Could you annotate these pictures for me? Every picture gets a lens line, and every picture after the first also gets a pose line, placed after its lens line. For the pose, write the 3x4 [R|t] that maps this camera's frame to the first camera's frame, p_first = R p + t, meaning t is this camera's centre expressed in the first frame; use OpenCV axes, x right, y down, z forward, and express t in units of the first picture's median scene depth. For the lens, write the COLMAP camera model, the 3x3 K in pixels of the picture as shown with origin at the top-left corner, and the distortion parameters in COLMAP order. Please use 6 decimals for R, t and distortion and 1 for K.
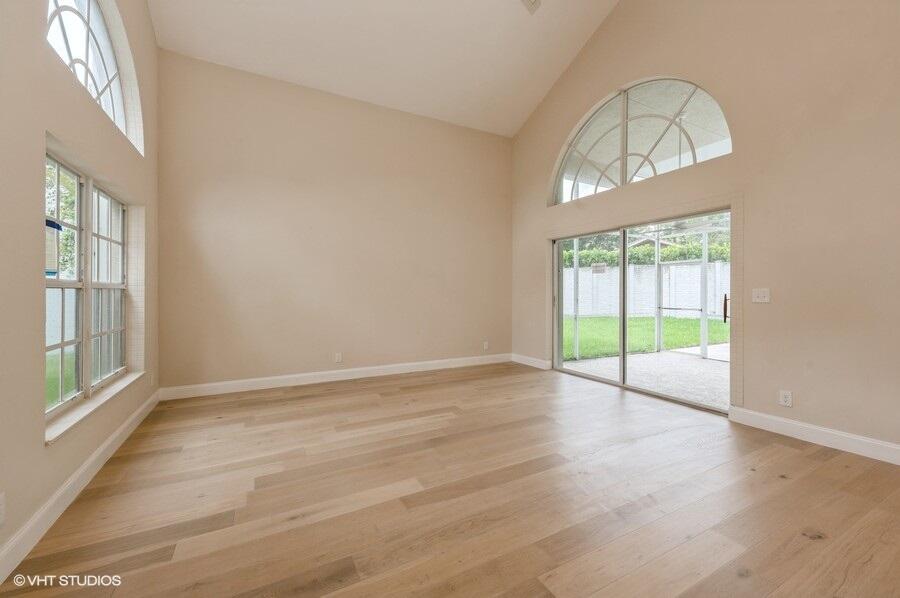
lens RADIAL K [[358.3, 0, 452.0], [0, 358.3, 295.7], [0, 0, 1]] dist [0.007443, -0.000752]
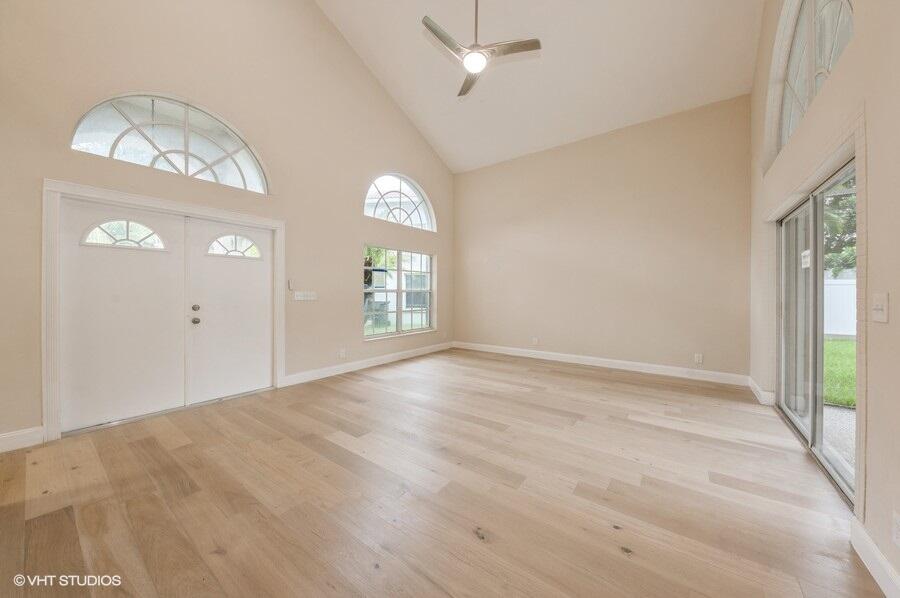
lens RADIAL K [[305.9, 0, 445.5], [0, 305.9, 292.1], [0, 0, 1]] dist [-0.002434, -0.000334]
pose [[0.426723, -0.000199, -0.904383, 0.879297], [-0.012517, 0.999903, -0.006126, -0.008441], [0.904296, 0.013934, 0.426679, 0.265275]]
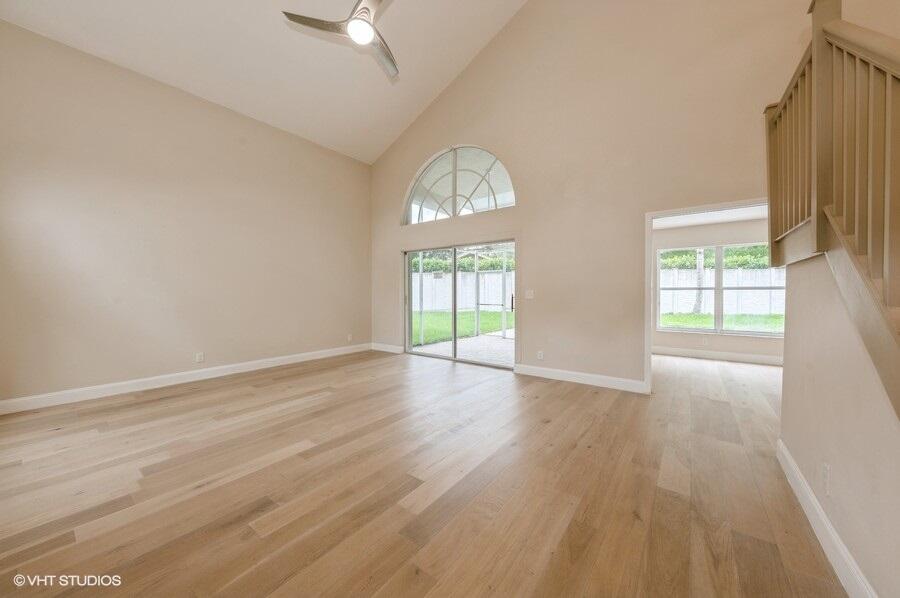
lens RADIAL K [[316.5, 0, 447.4], [0, 316.5, 295.1], [0, 0, 1]] dist [-0.000841, -0.000082]
pose [[0.911138, -0.002722, 0.412092, -0.073443], [0.003588, 0.999993, -0.001328, 0.002442], [-0.412085, 0.002689, 0.911141, -0.148312]]
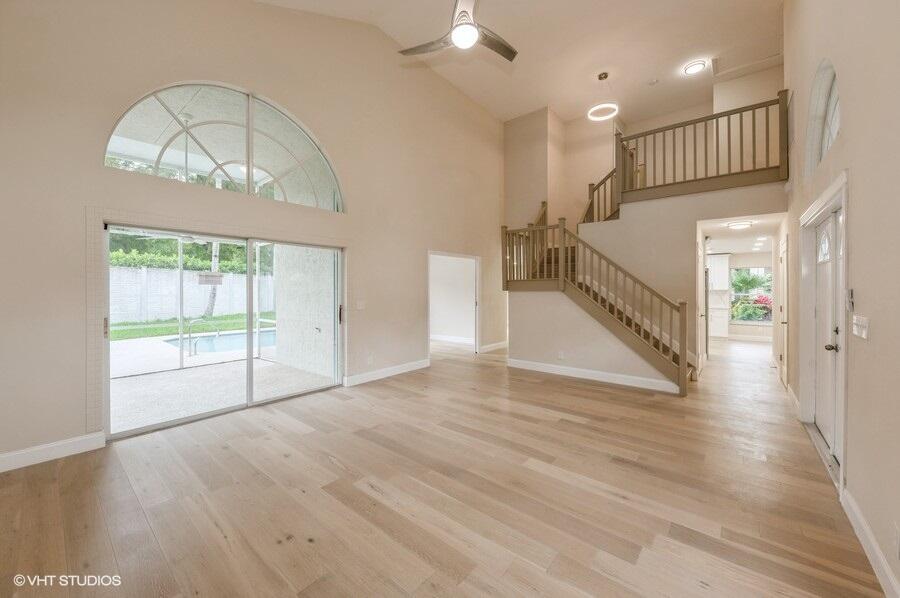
lens RADIAL K [[358.3, 0, 441.0], [0, 358.3, 298.6], [0, 0, 1]] dist [0.007443, -0.000752]
pose [[-0.376621, -0.018800, 0.926177, -0.756235], [0.011090, 0.999631, 0.024801, -0.061567], [-0.926301, 0.019612, -0.376273, 1.149974]]
